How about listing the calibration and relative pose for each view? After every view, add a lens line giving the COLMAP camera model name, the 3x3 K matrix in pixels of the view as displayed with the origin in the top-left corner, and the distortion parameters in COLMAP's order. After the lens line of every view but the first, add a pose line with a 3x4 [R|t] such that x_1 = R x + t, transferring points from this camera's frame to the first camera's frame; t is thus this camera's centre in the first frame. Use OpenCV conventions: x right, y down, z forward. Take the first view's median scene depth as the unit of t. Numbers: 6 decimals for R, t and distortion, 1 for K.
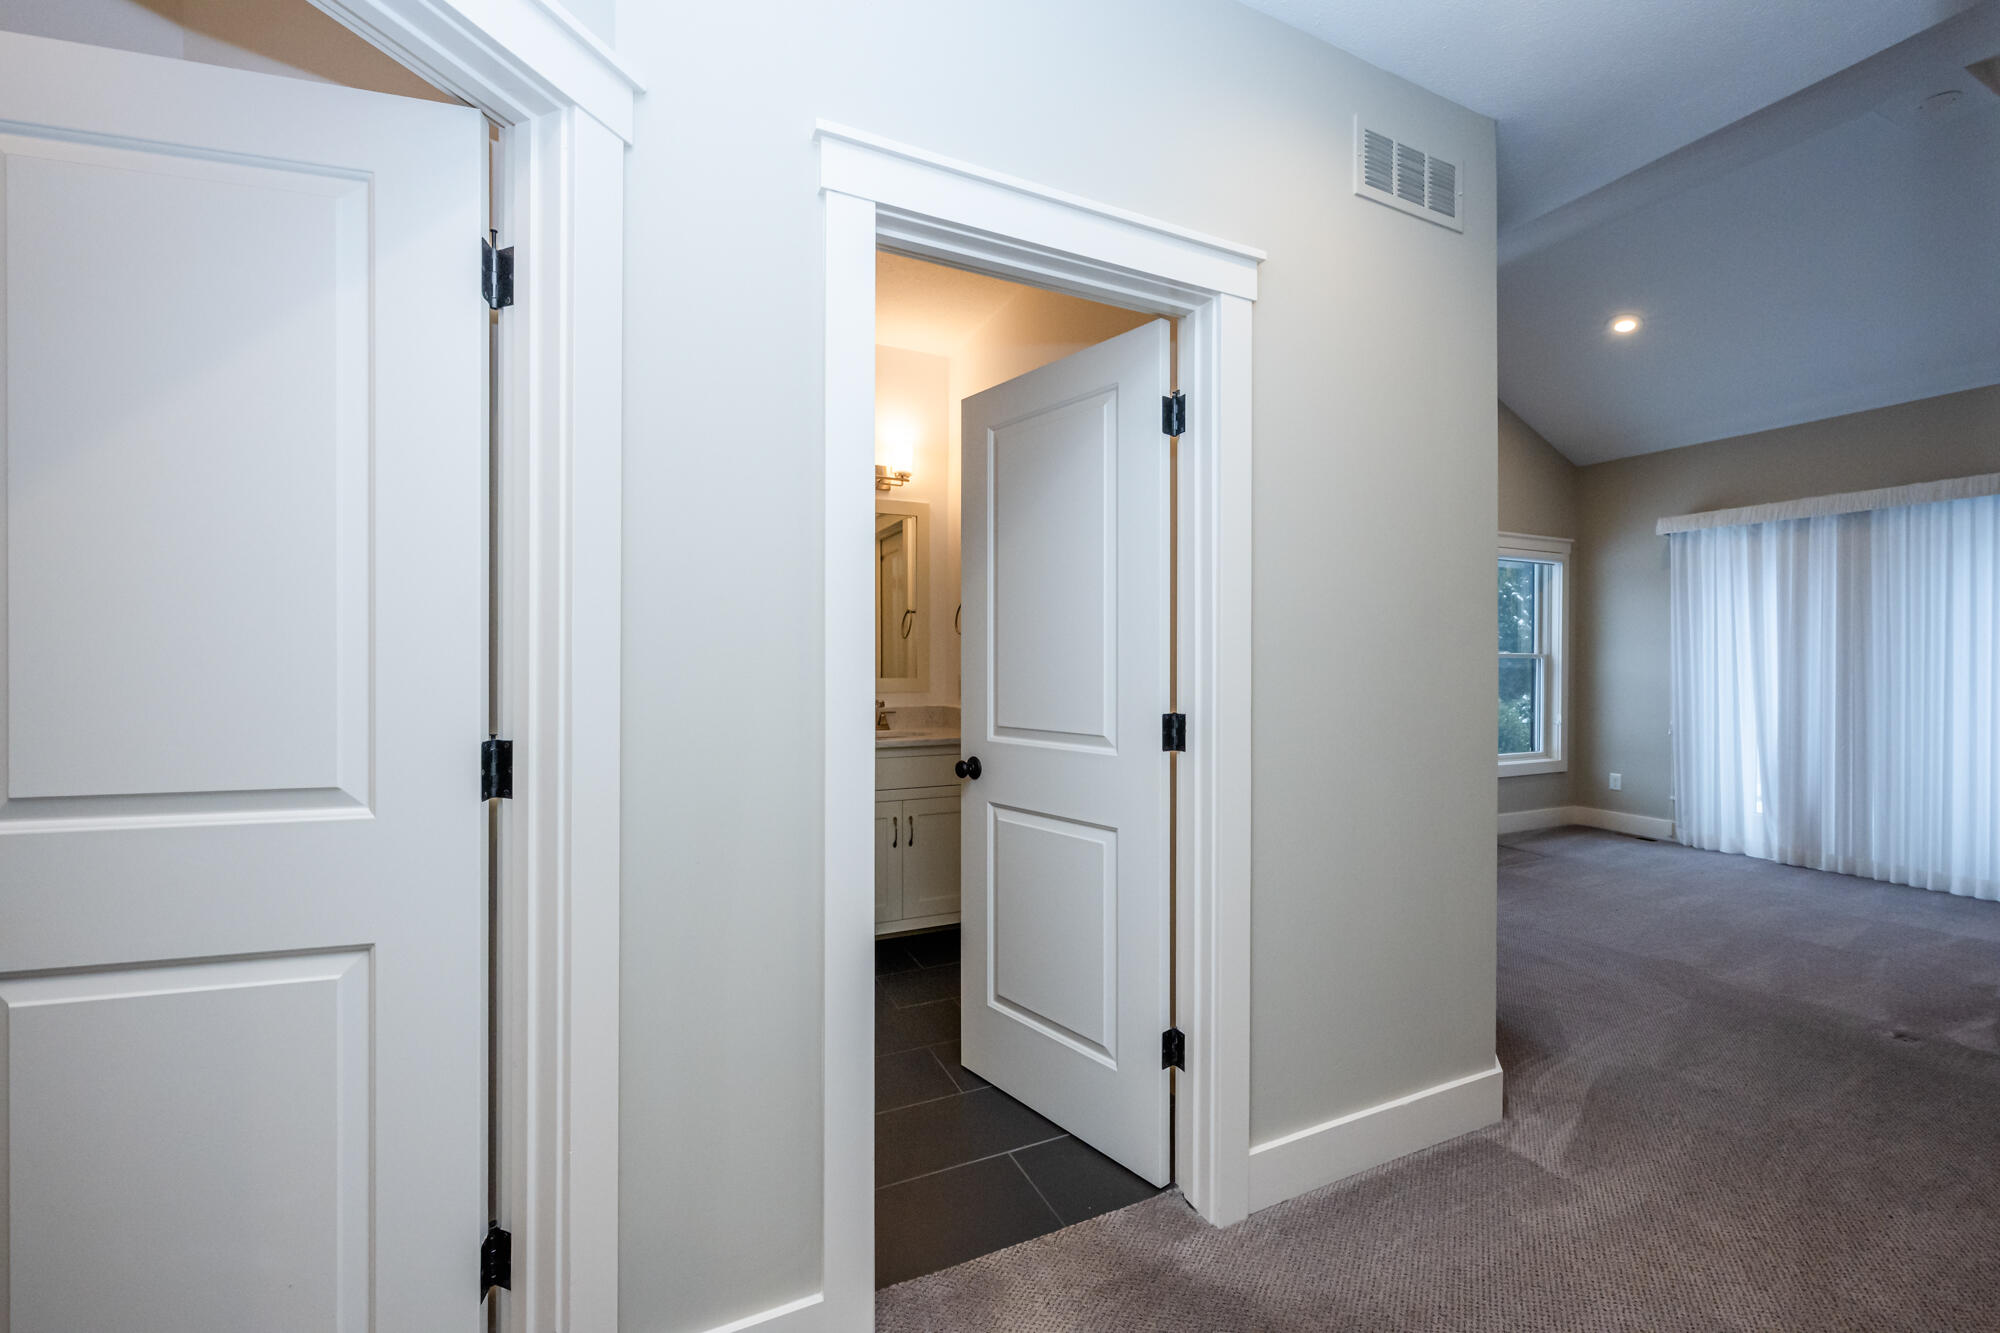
lens RADIAL K [[795.2, 0, 997.6], [0, 795.2, 671.7], [0, 0, 1]] dist [-0.000418, 0.000893]
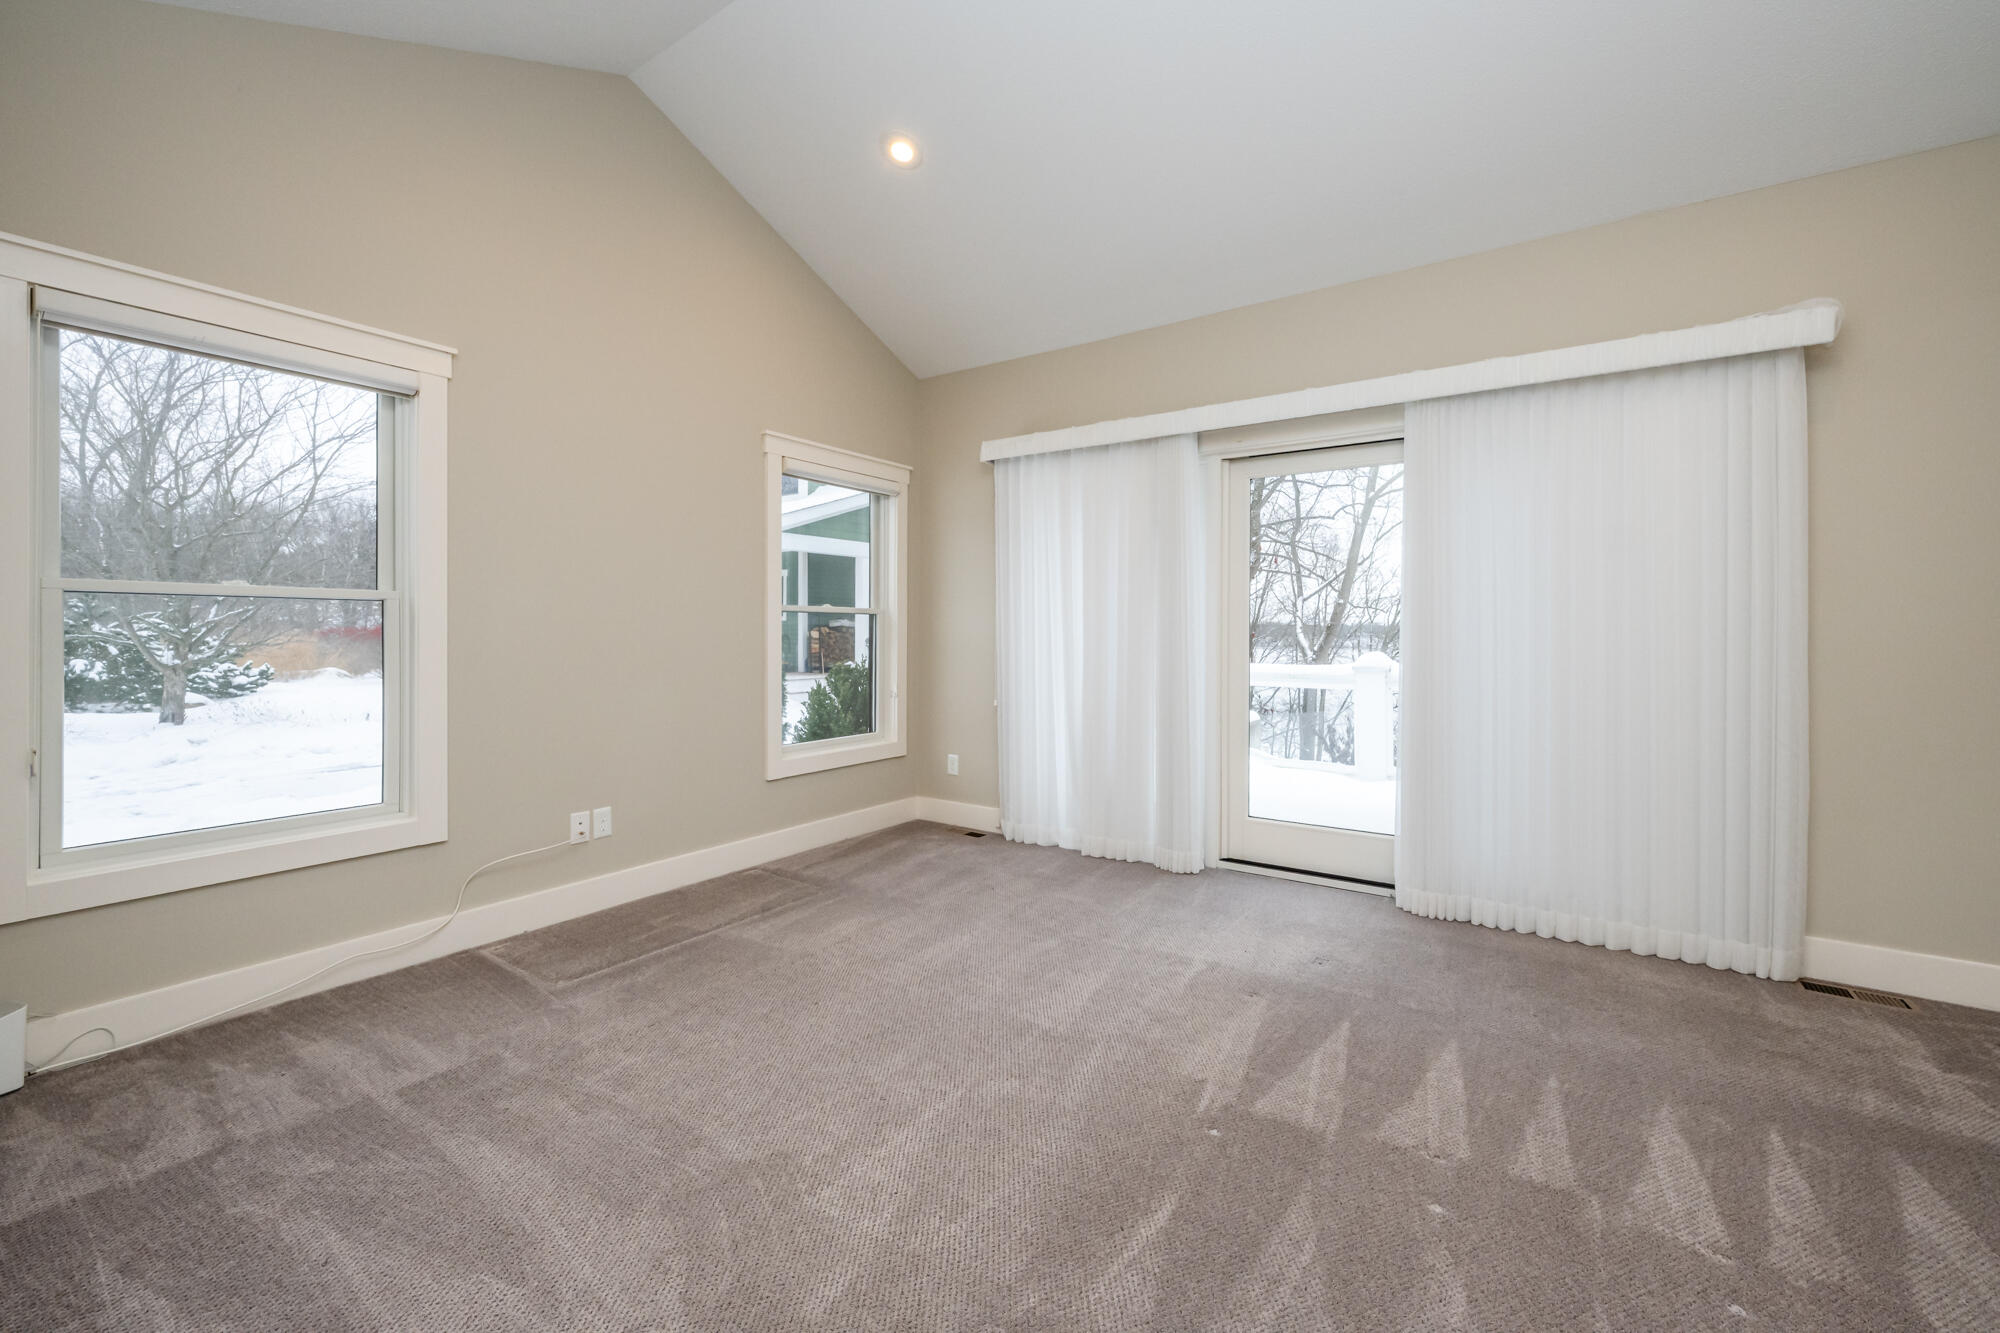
lens RADIAL K [[795.2, 0, 993.8], [0, 795.2, 633.8], [0, 0, 1]] dist [-0.000418, 0.000893]
pose [[0.874115, -0.006901, 0.485670, 0.441717], [0.009634, 0.999949, -0.003130, 0.007711], [-0.485623, 0.007415, 0.874137, 0.280319]]
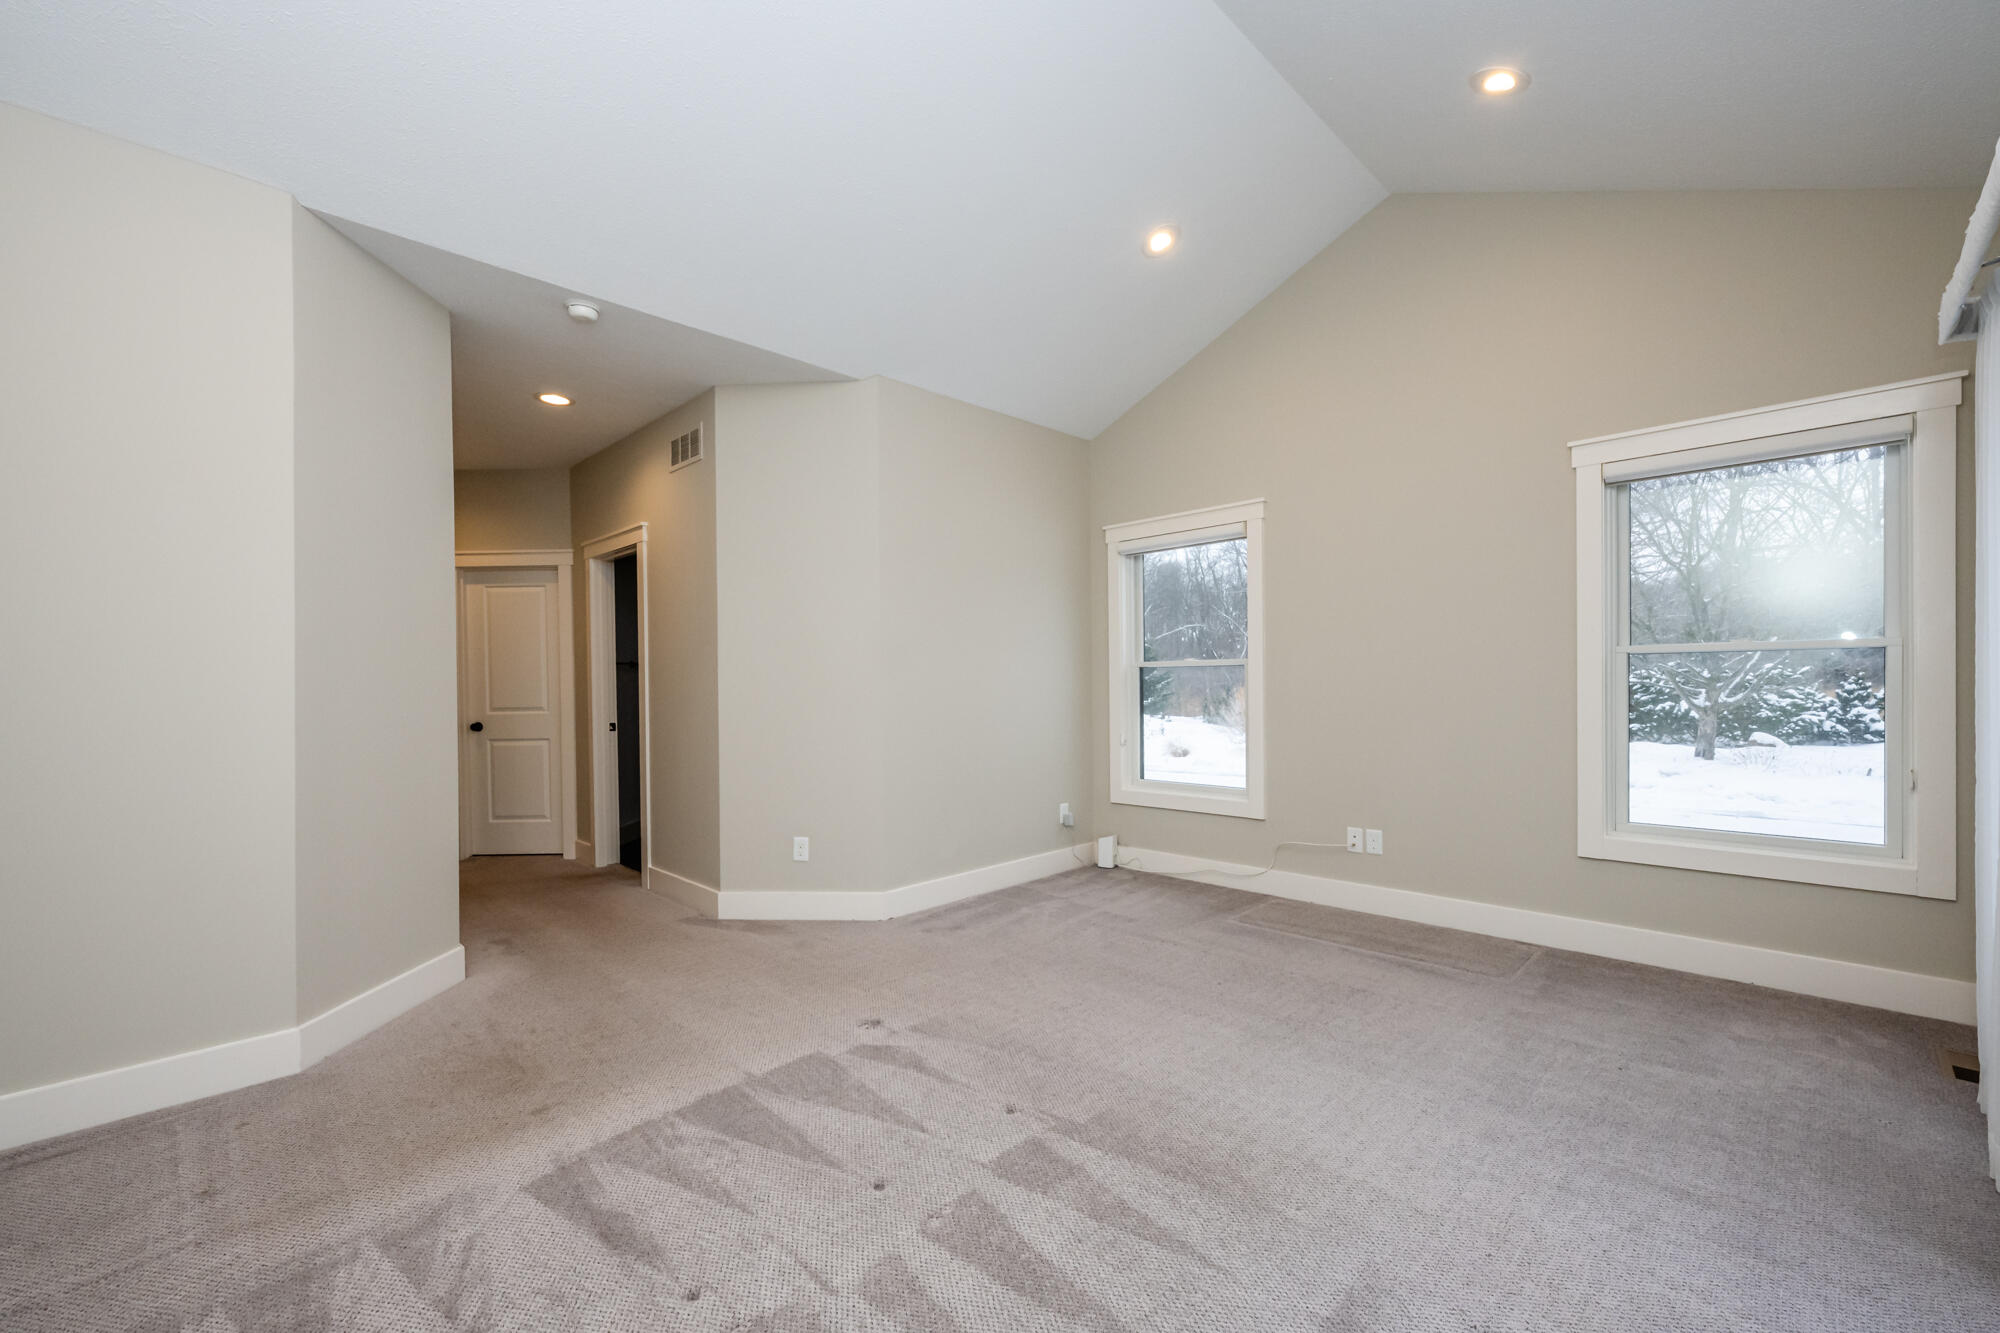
lens RADIAL K [[795.2, 0, 1003.4], [0, 795.2, 681.2], [0, 0, 1]] dist [-0.000418, 0.000893]
pose [[0.334647, -0.013486, -0.942247, 1.051819], [0.004194, 0.999909, -0.012821, 0.008251], [0.942334, 0.000339, 0.334673, 0.396541]]
